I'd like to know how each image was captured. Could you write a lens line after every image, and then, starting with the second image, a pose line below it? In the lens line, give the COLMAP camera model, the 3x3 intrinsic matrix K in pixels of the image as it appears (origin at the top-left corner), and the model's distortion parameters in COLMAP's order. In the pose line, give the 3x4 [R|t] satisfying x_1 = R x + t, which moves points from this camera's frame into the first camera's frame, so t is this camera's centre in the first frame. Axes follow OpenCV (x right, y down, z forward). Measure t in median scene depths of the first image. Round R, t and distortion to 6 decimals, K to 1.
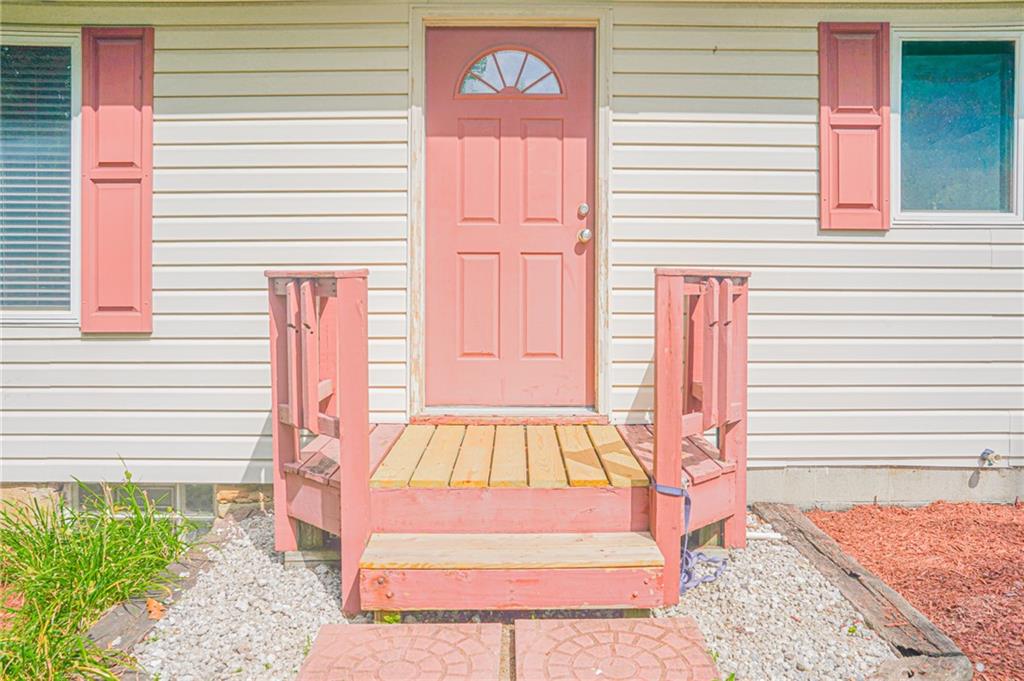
lens RADIAL K [[782.6, 0, 510.5], [0, 782.6, 303.1], [0, 0, 1]] dist [-0.098243, 0.109562]
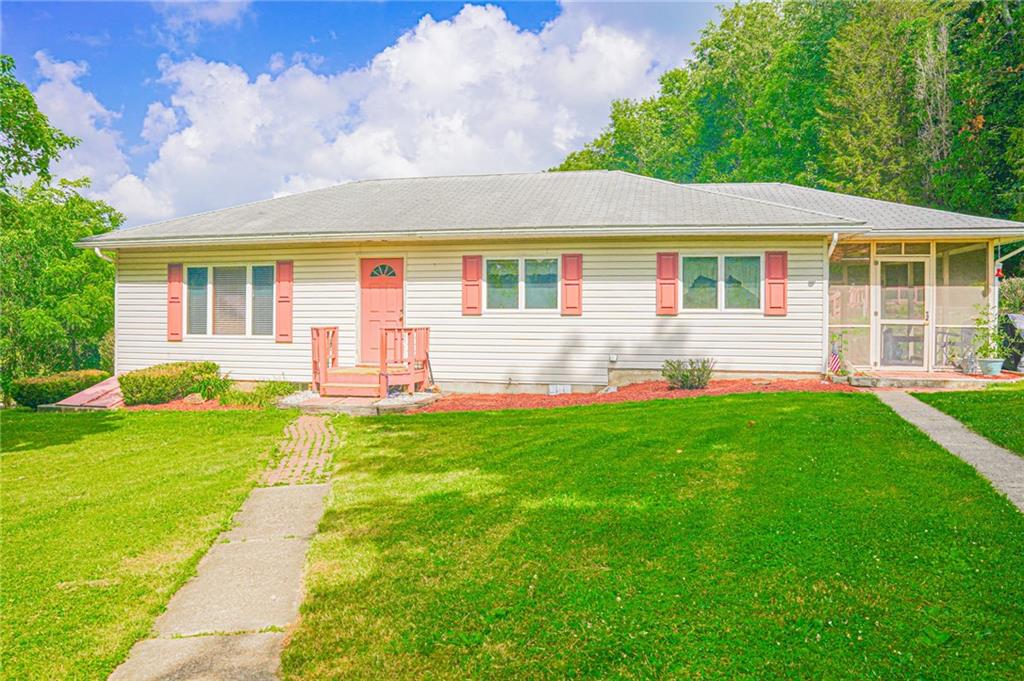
lens RADIAL K [[738.5, 0, 510.8], [0, 738.5, 325.8], [0, 0, 1]] dist [-0.140610, 0.118327]
pose [[0.975188, 0.004588, -0.221330, 1.364394], [-0.003850, 0.999986, 0.003765, -0.057156], [0.221344, -0.002820, 0.975192, -2.244549]]
